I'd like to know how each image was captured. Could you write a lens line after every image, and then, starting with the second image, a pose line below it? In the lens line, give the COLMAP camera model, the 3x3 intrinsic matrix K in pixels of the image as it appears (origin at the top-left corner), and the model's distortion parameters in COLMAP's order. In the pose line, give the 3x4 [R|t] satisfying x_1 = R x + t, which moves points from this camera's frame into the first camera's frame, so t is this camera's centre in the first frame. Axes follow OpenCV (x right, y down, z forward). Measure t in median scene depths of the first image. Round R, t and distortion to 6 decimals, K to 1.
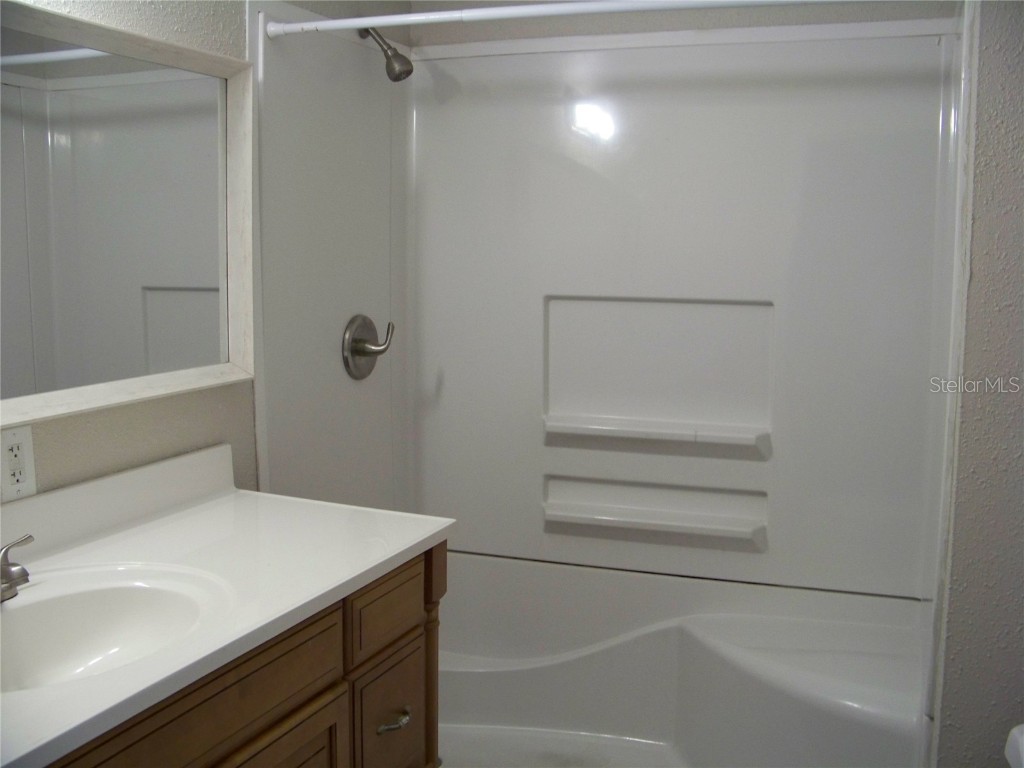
lens RADIAL K [[1082.1, 0, 512.0], [0, 1082.1, 384.0], [0, 0, 1]] dist [-0.268901, 0.377265]
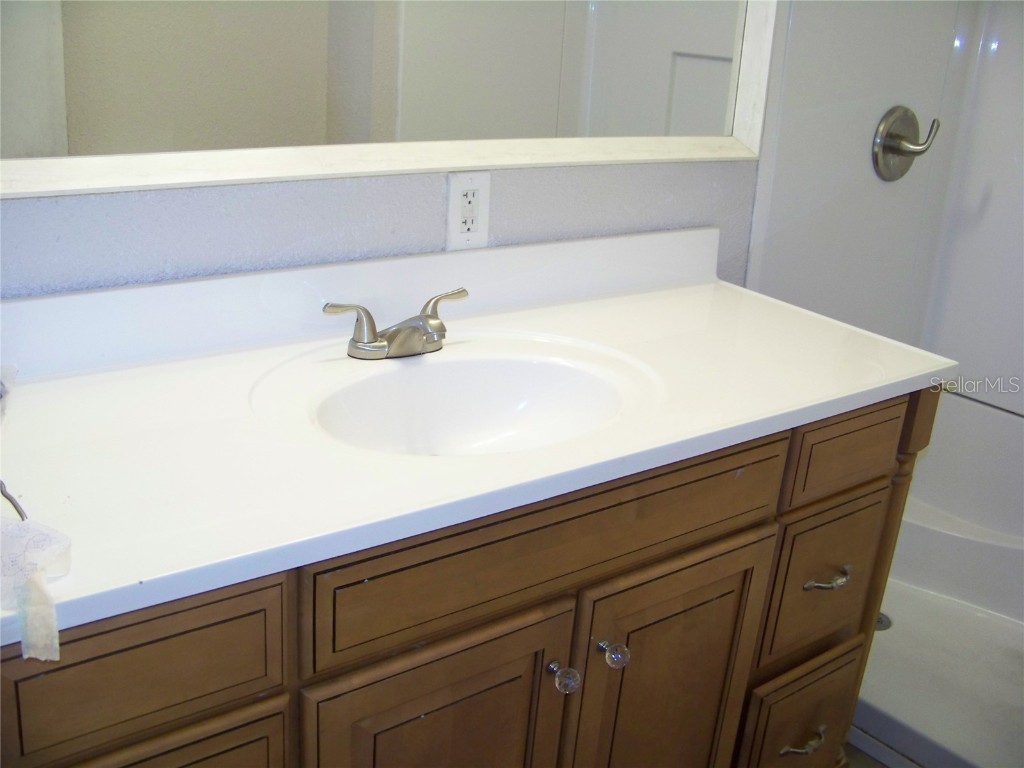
lens RADIAL K [[1082.1, 0, 512.0], [0, 1082.1, 384.0], [0, 0, 1]] dist [-0.268901, 0.377265]
pose [[0.862495, 0.214897, -0.458173, 0.023600], [-0.124567, 0.967657, 0.219368, 0.009578], [0.490496, -0.132130, 0.861368, 0.148480]]
